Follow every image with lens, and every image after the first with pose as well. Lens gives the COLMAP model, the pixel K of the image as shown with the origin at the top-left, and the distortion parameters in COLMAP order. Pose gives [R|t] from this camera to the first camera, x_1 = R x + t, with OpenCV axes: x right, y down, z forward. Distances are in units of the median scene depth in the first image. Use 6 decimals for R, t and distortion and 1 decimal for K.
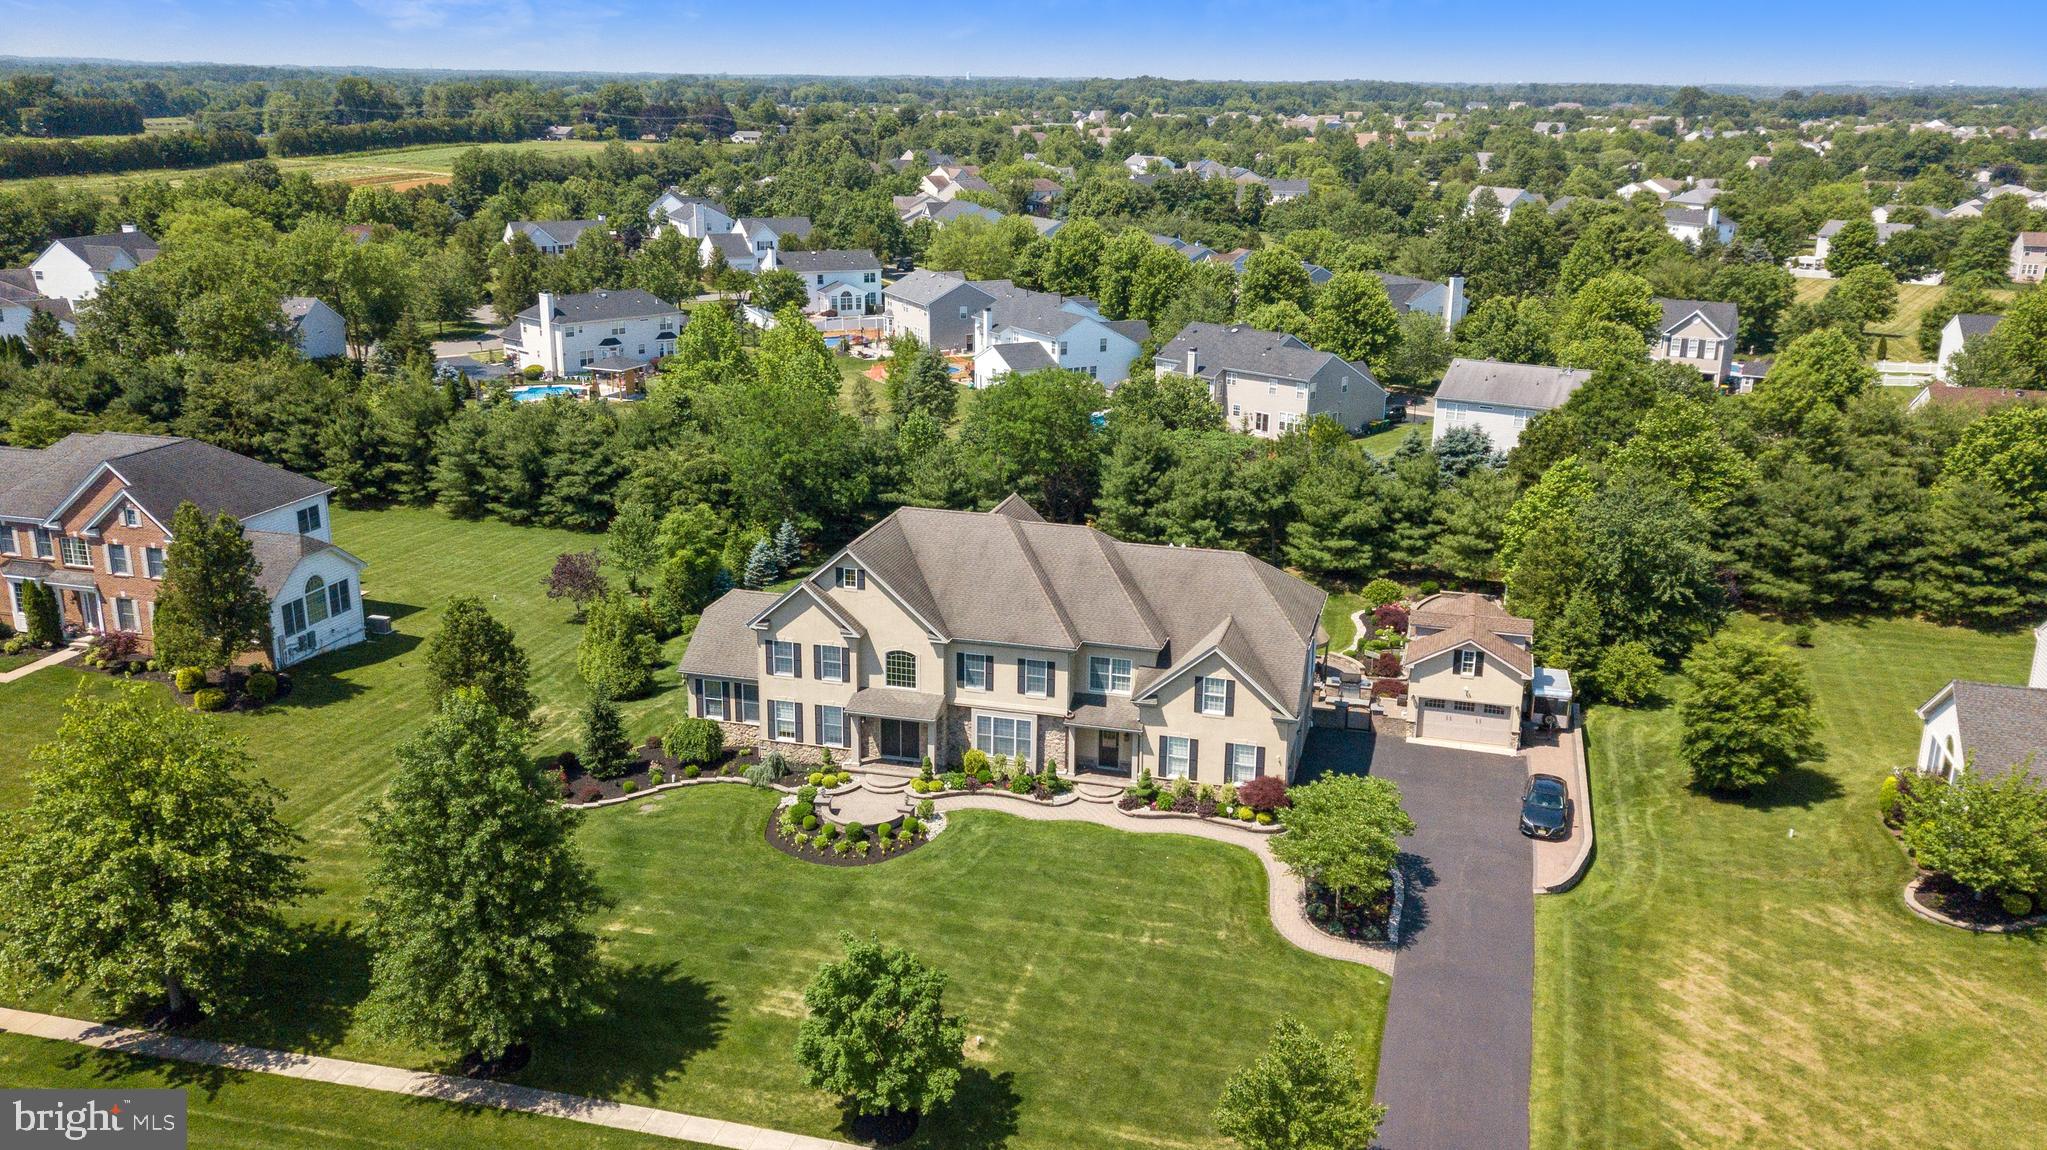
lens RADIAL K [[1701.5, 0, 1024.2], [0, 1701.5, 581.4], [0, 0, 1]] dist [0.032933, -0.007005]
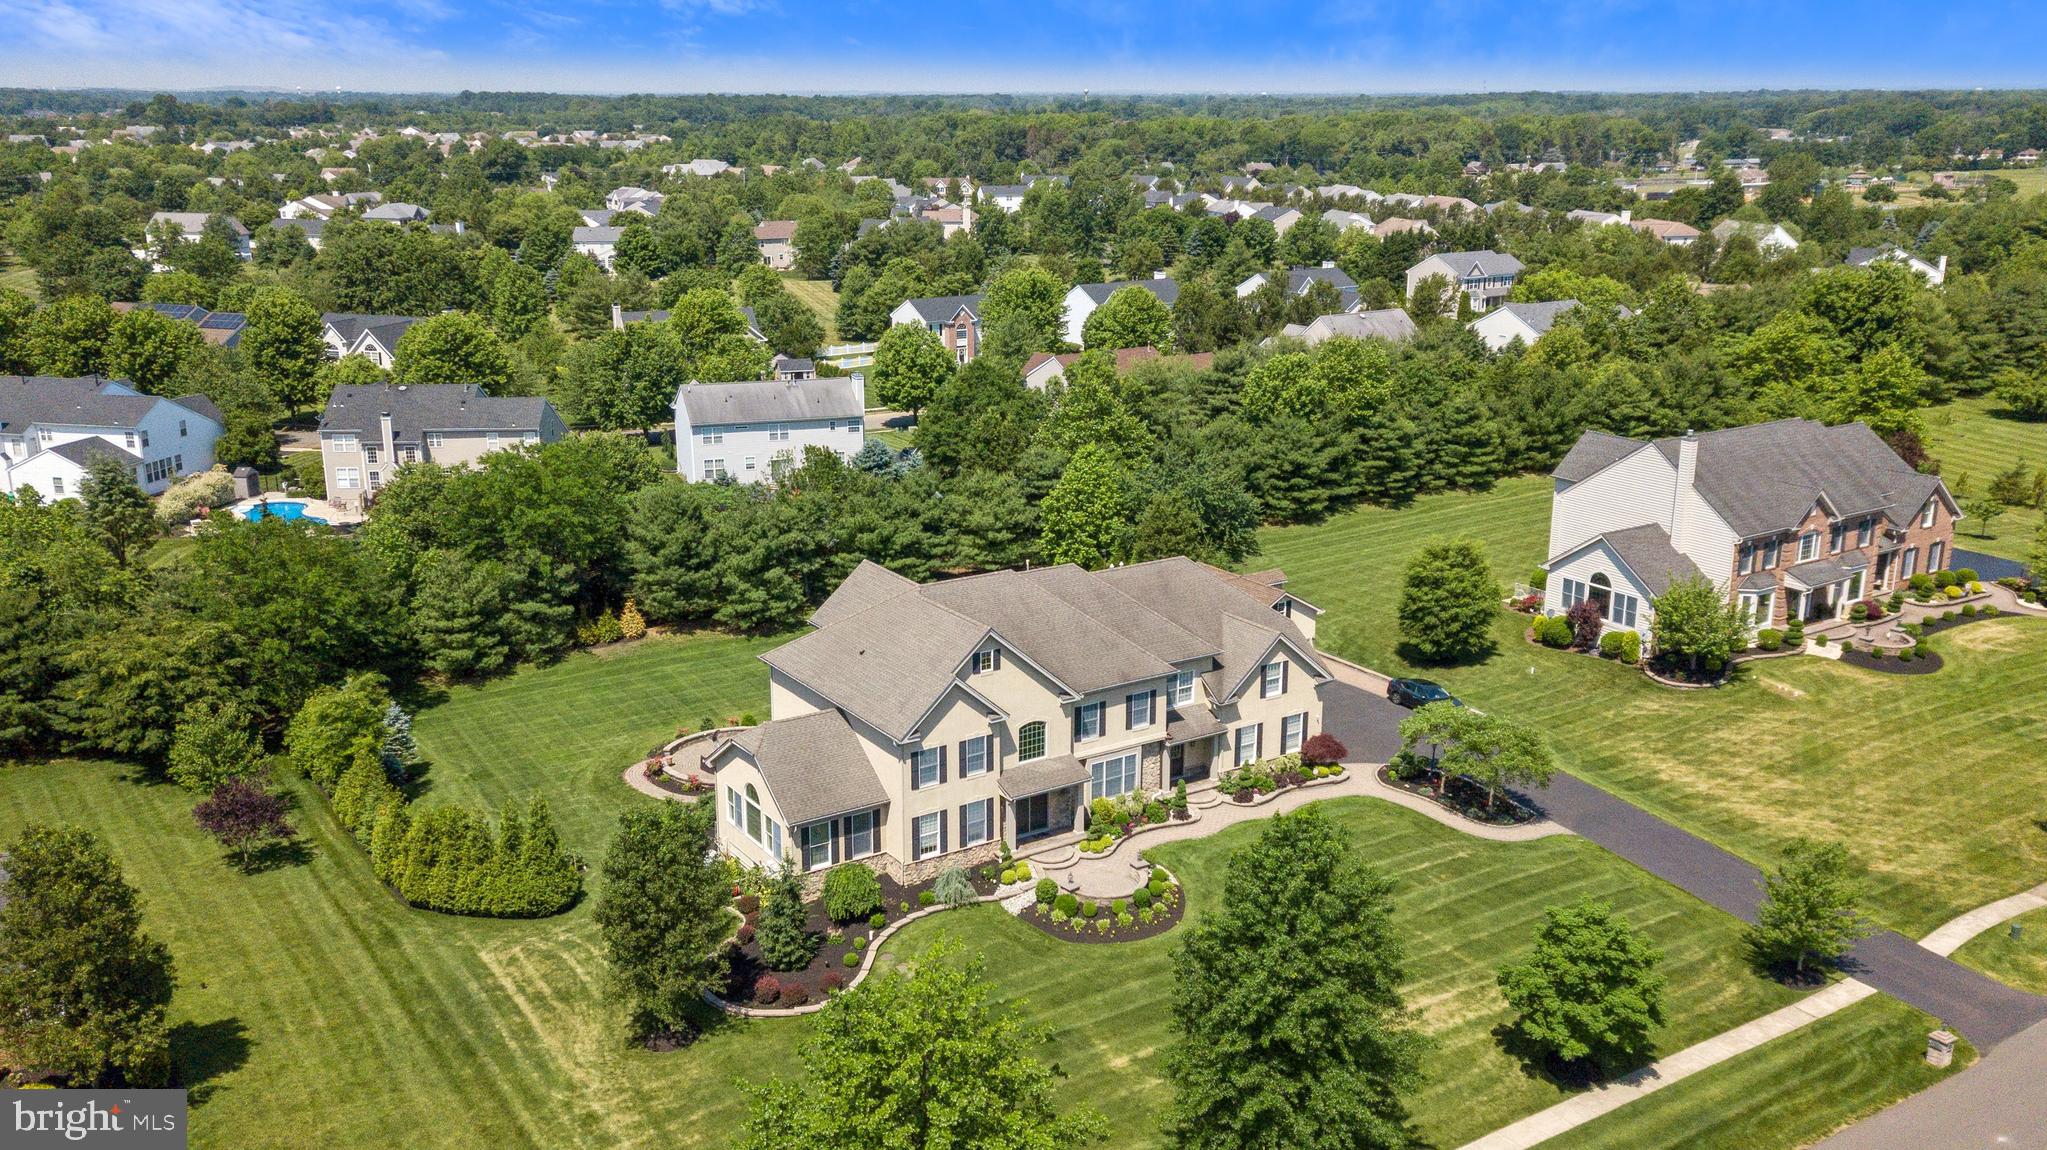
lens RADIAL K [[1761.4, 0, 1027.3], [0, 1761.4, 596.0], [0, 0, 1]] dist [0.003995, 0.074300]
pose [[0.663283, -0.217233, 0.716146, -0.572394], [0.219862, 0.971278, 0.090991, -0.088890], [-0.715343, 0.097101, 0.691994, 0.223949]]
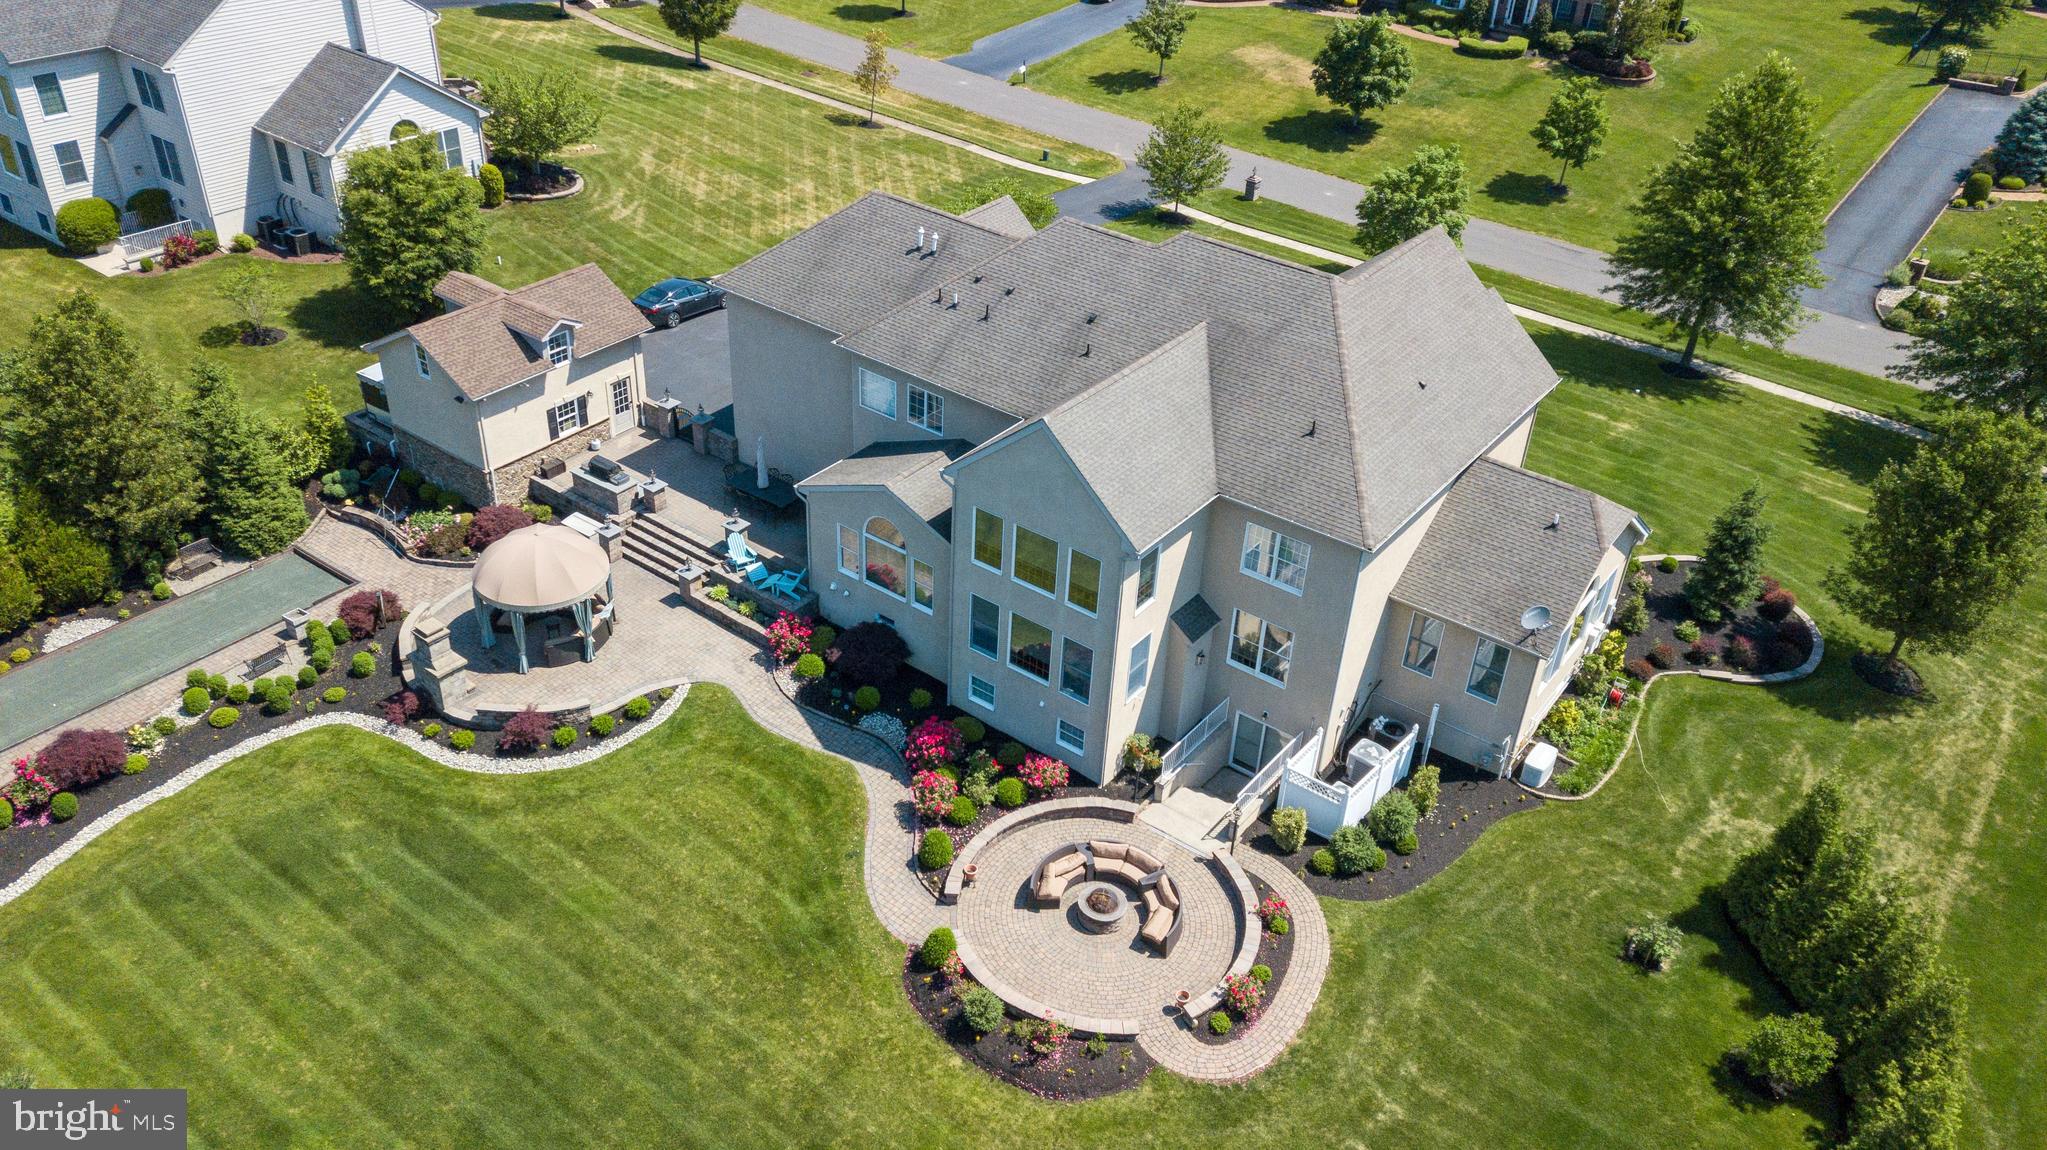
lens RADIAL K [[1560.8, 0, 1026.7], [0, 1560.8, 600.5], [0, 0, 1]] dist [0.012731, 0.037134]
pose [[-0.929980, -0.253719, 0.266014, -0.114536], [0.042994, 0.643597, 0.764156, -0.311335], [-0.365087, 0.722087, -0.587624, 1.135829]]
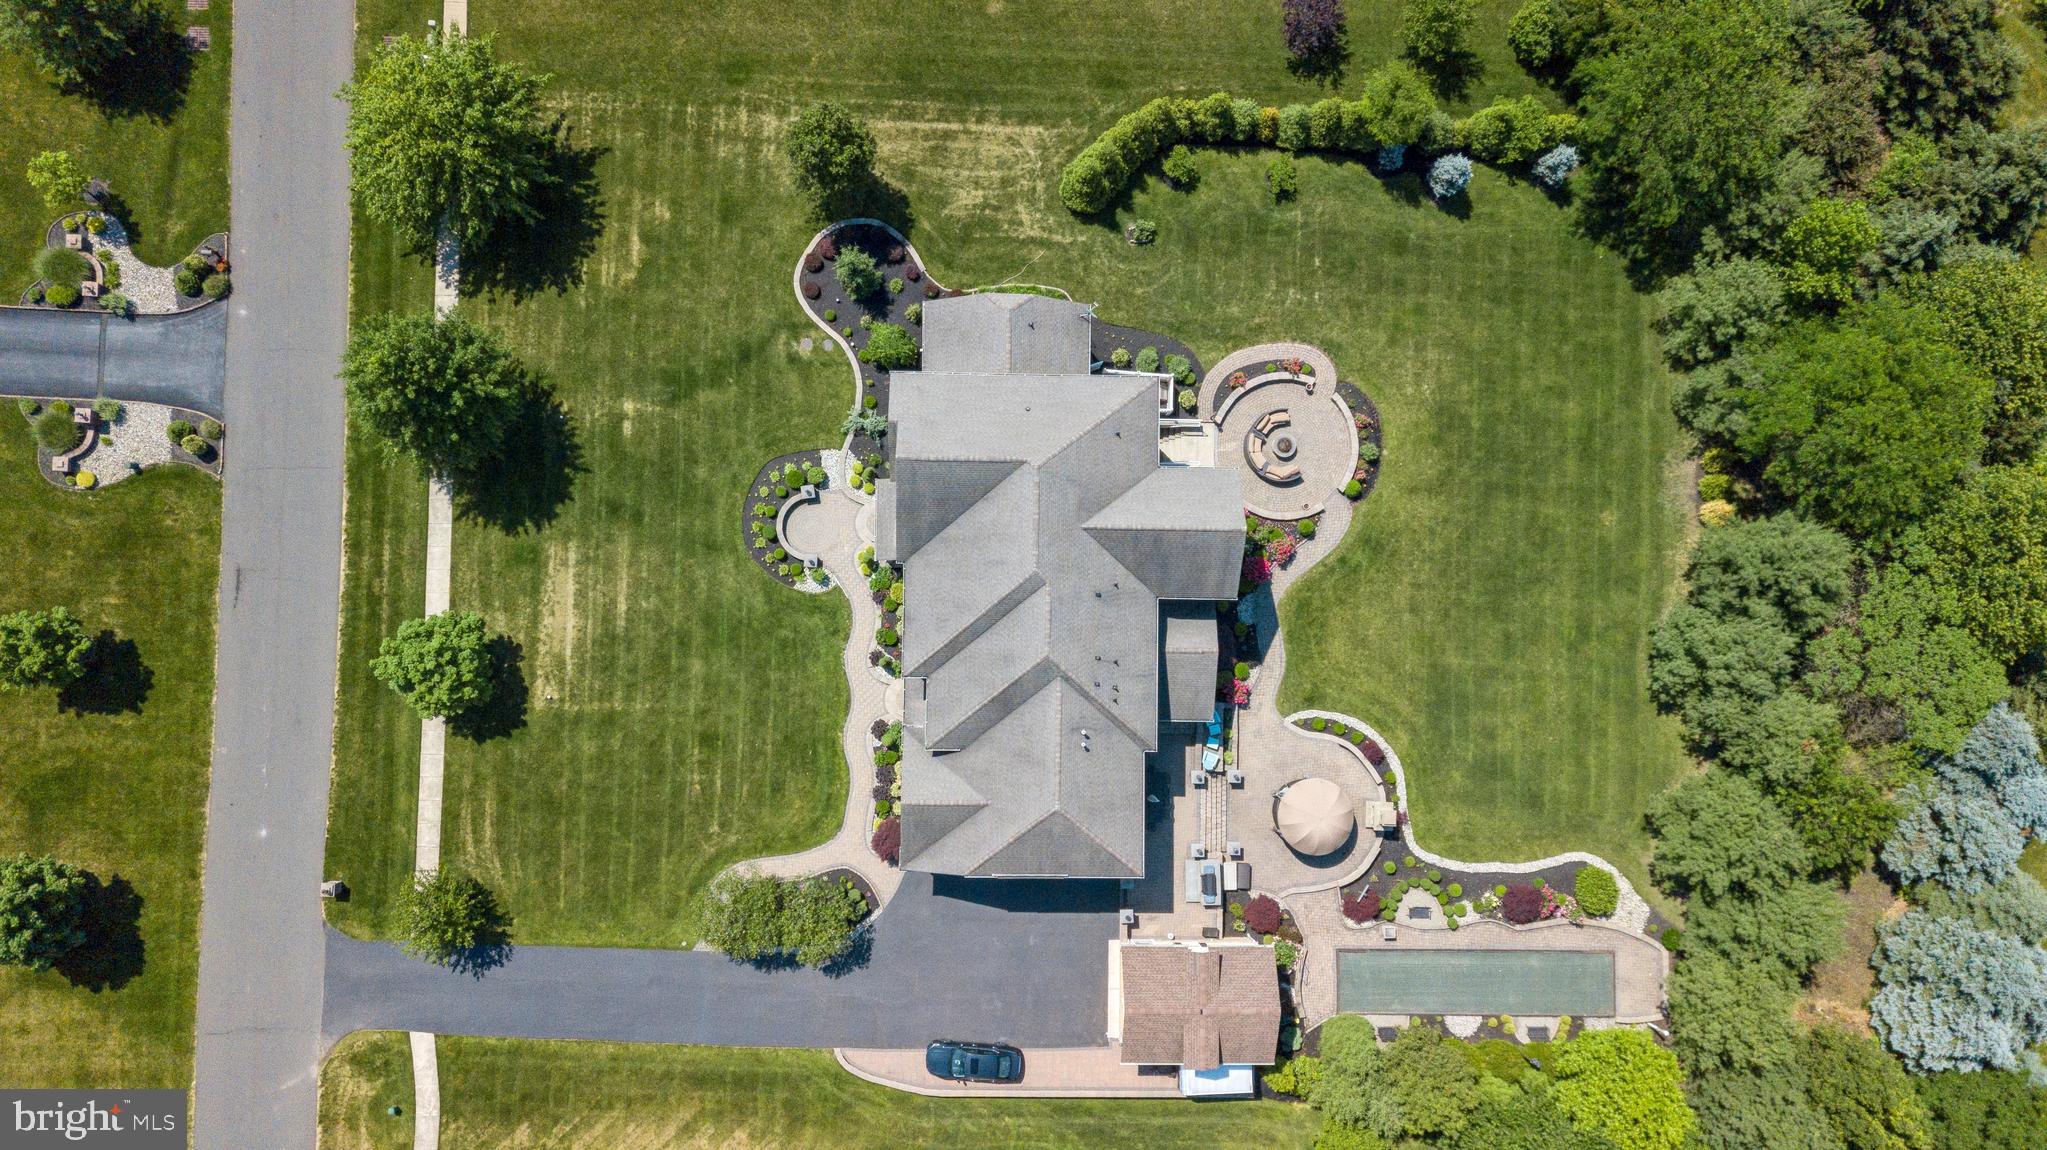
lens RADIAL K [[1560.8, 0, 1026.7], [0, 1560.8, 600.5], [0, 0, 1]] dist [0.012731, 0.037134]
pose [[0.251490, 0.966741, -0.046533, 0.036571], [-0.312052, 0.126500, 0.941606, -0.693645], [0.916175, -0.222283, 0.333487, 0.531486]]
